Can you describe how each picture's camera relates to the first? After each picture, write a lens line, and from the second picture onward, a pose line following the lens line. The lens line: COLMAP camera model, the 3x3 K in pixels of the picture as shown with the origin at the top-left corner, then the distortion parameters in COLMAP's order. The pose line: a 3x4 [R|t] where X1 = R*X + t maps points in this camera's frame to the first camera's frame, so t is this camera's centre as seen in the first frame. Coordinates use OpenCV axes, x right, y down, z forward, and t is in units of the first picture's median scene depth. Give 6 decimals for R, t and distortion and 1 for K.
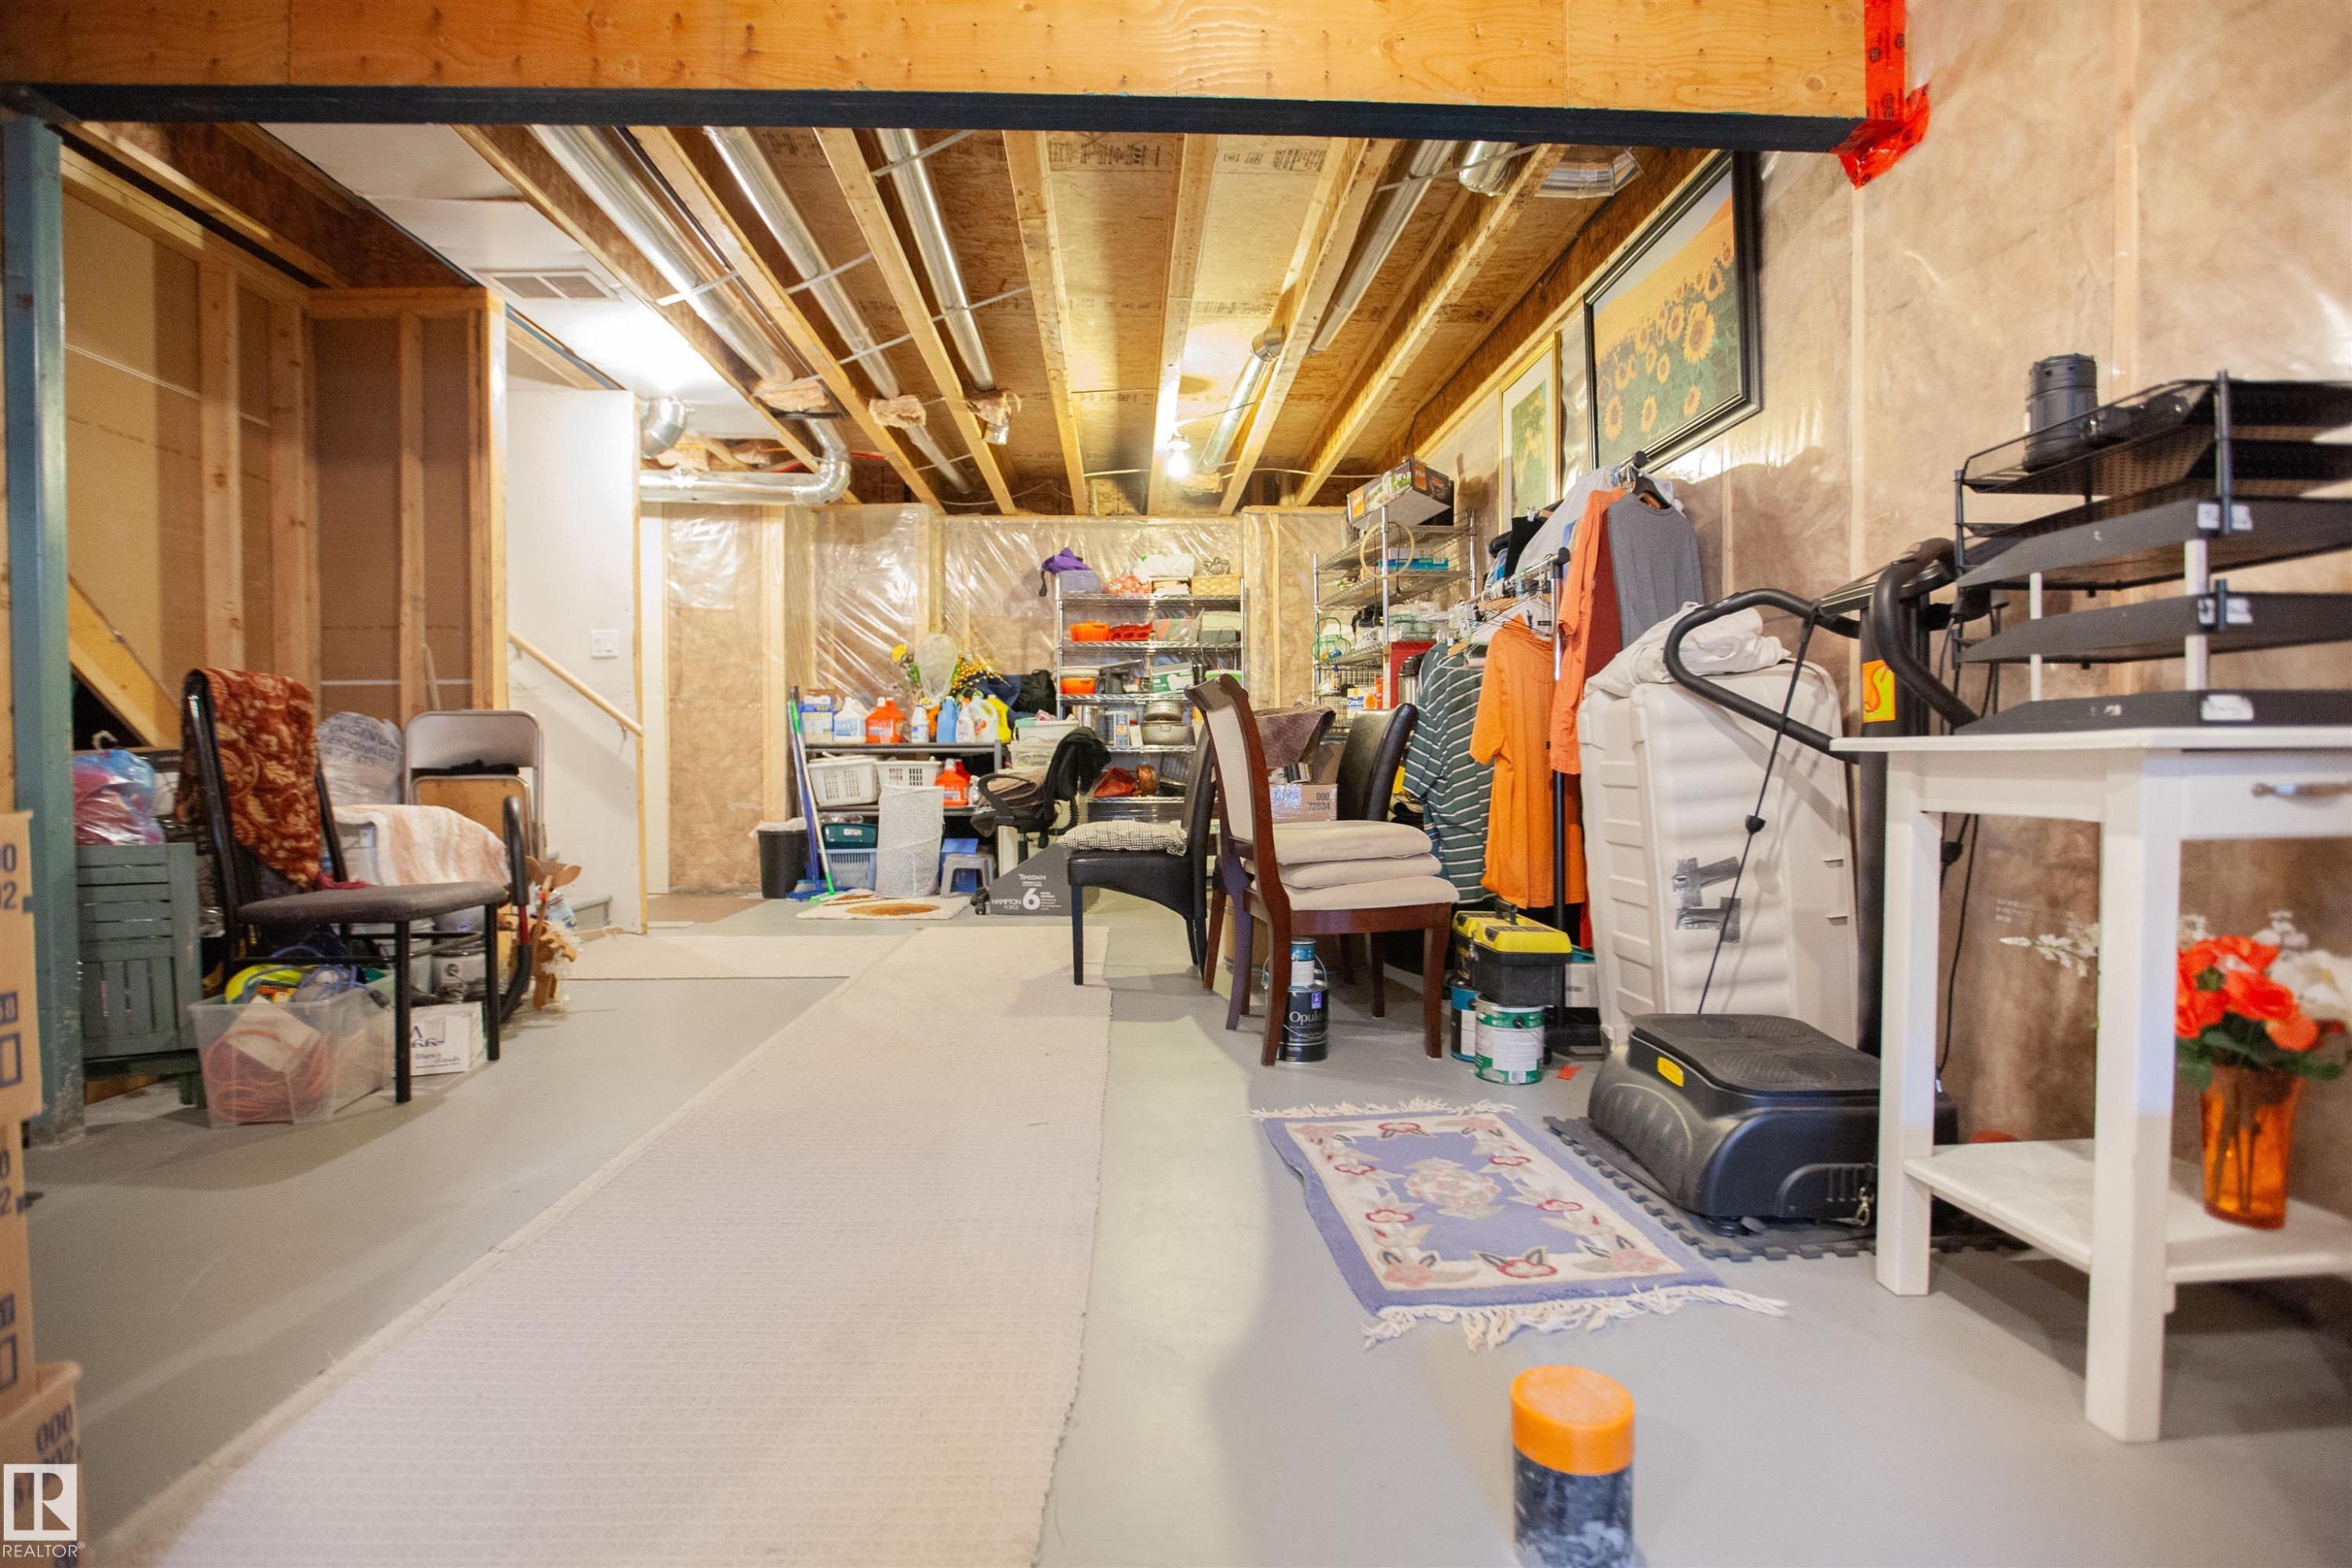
lens RADIAL K [[1164.8, 0, 1176.0], [0, 1164.8, 784.0], [0, 0, 1]] dist [-0.049265, 0.017503]
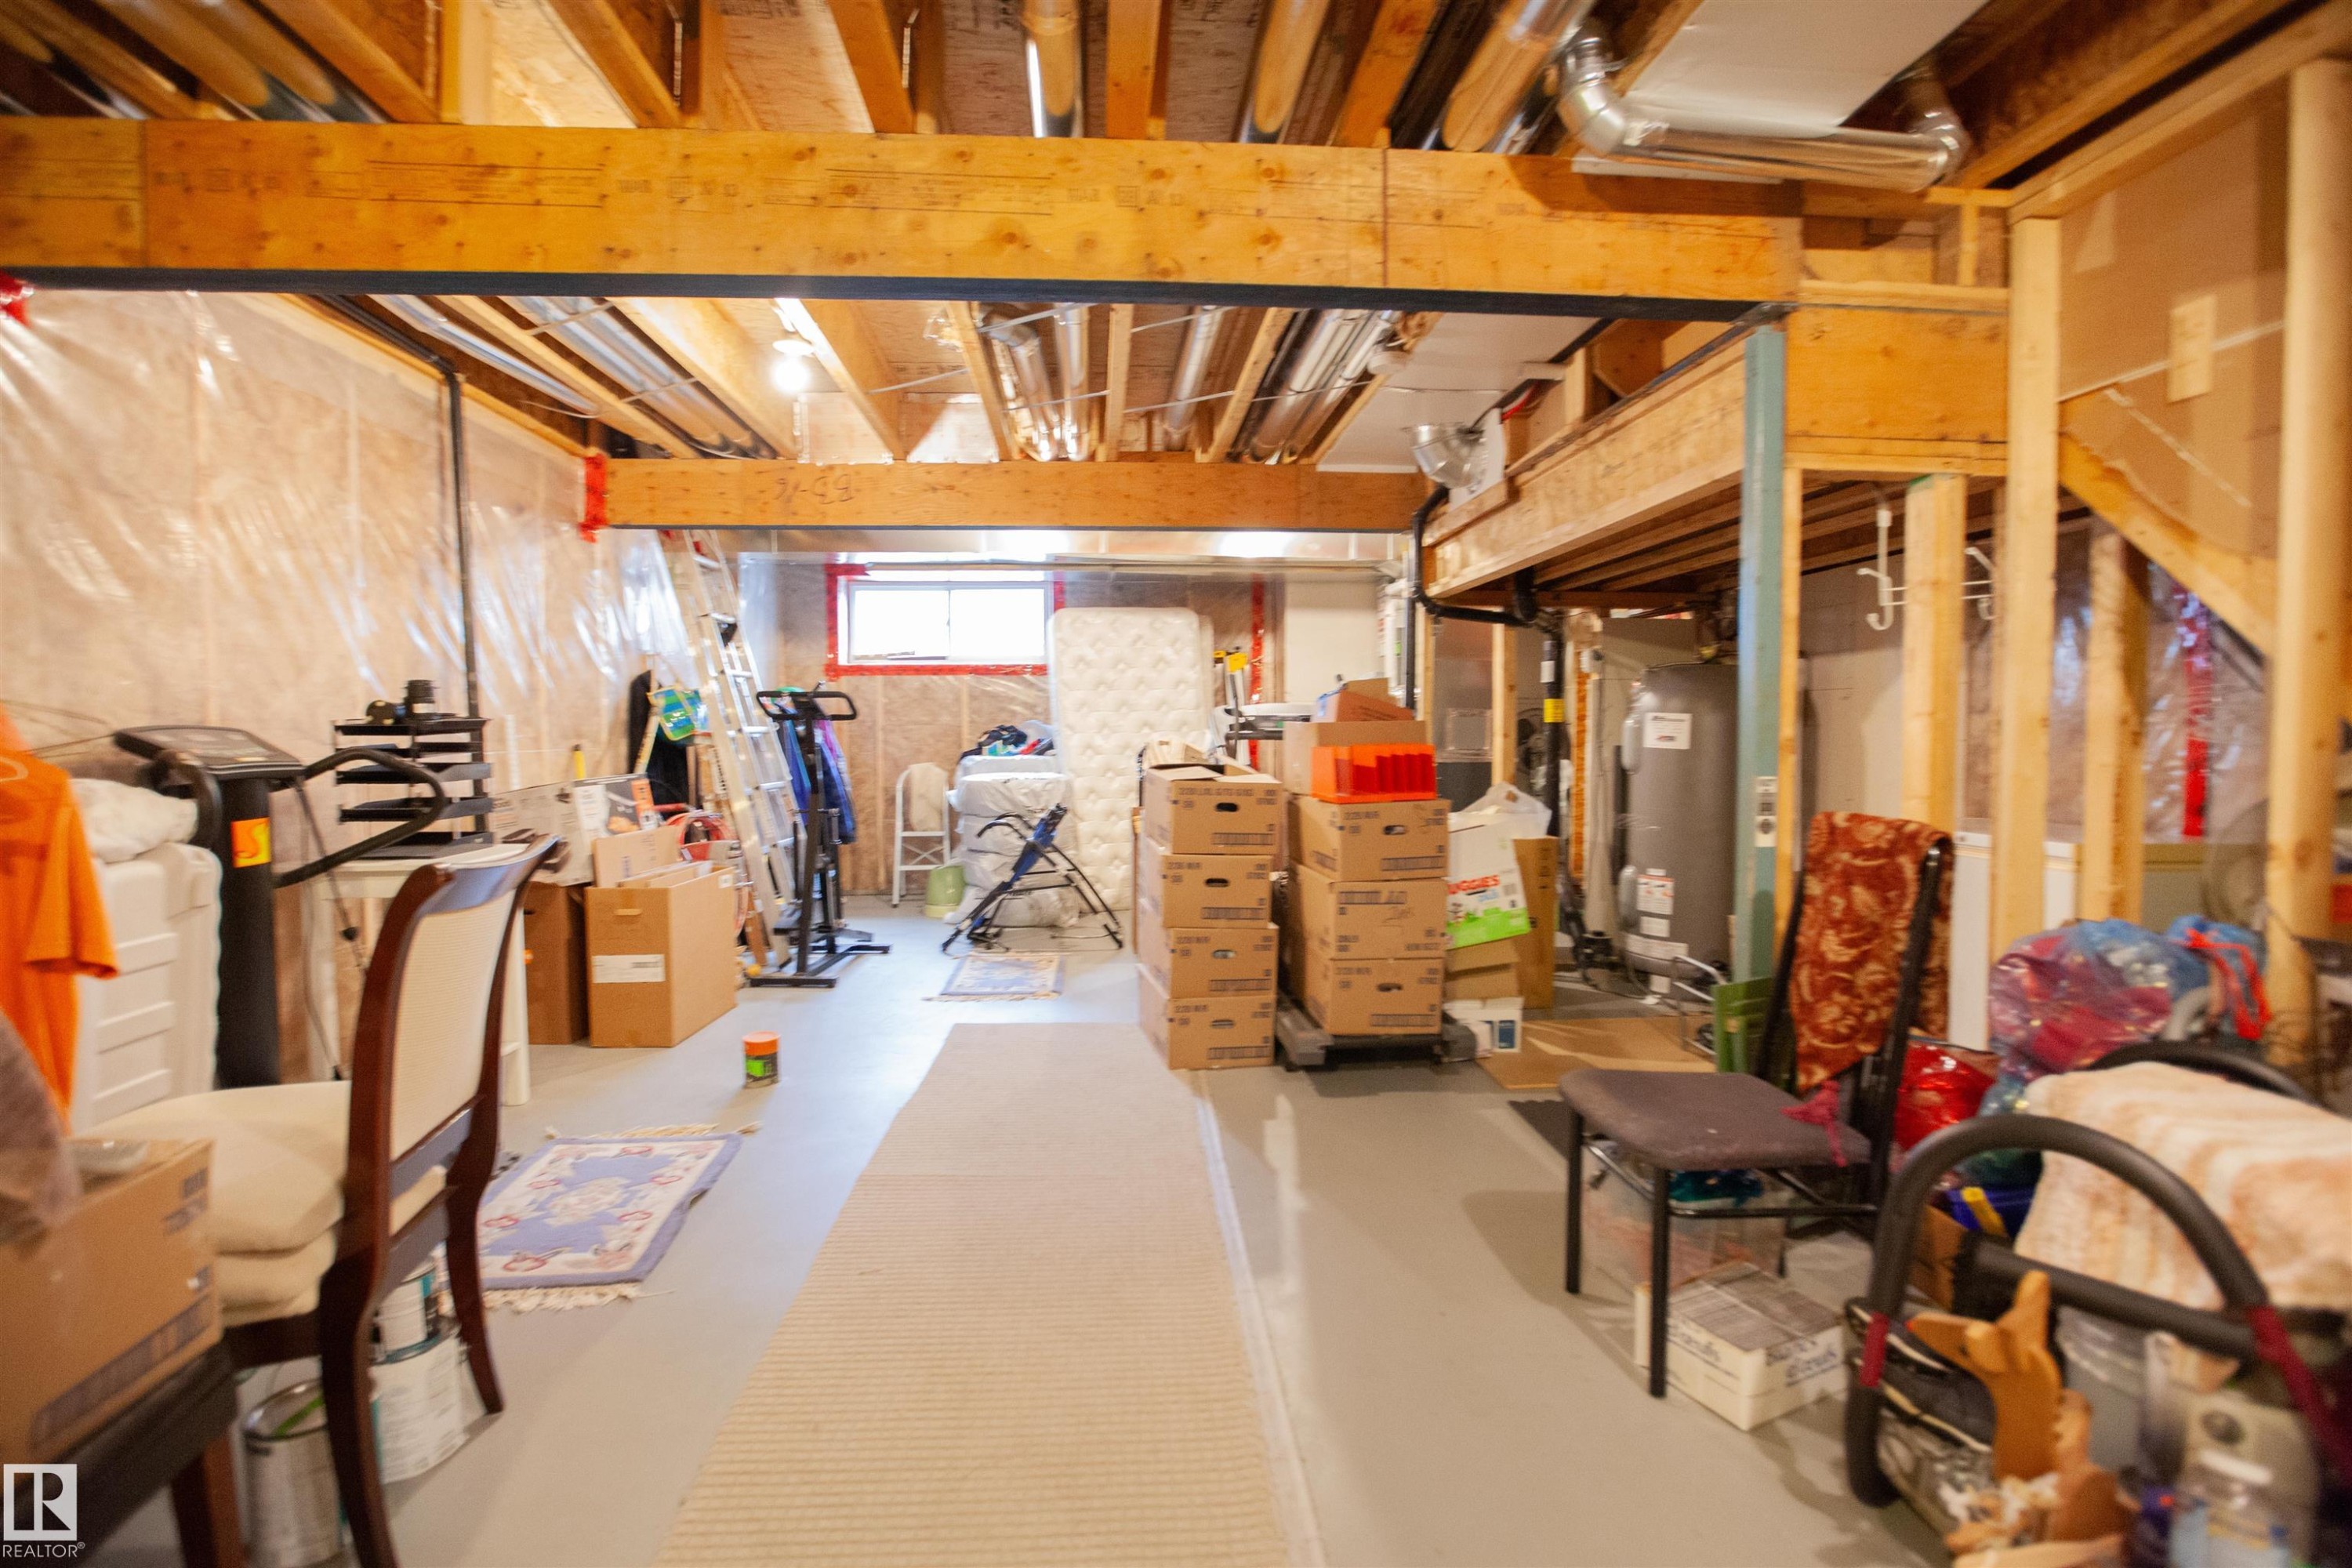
lens RADIAL K [[1164.8, 0, 1176.0], [0, 1164.8, 784.0], [0, 0, 1]] dist [-0.049265, 0.017503]
pose [[-0.999692, 0.007369, -0.023718, -0.408975], [0.005725, 0.997623, 0.068673, -0.222323], [0.024168, 0.068516, -0.997357, 2.221340]]
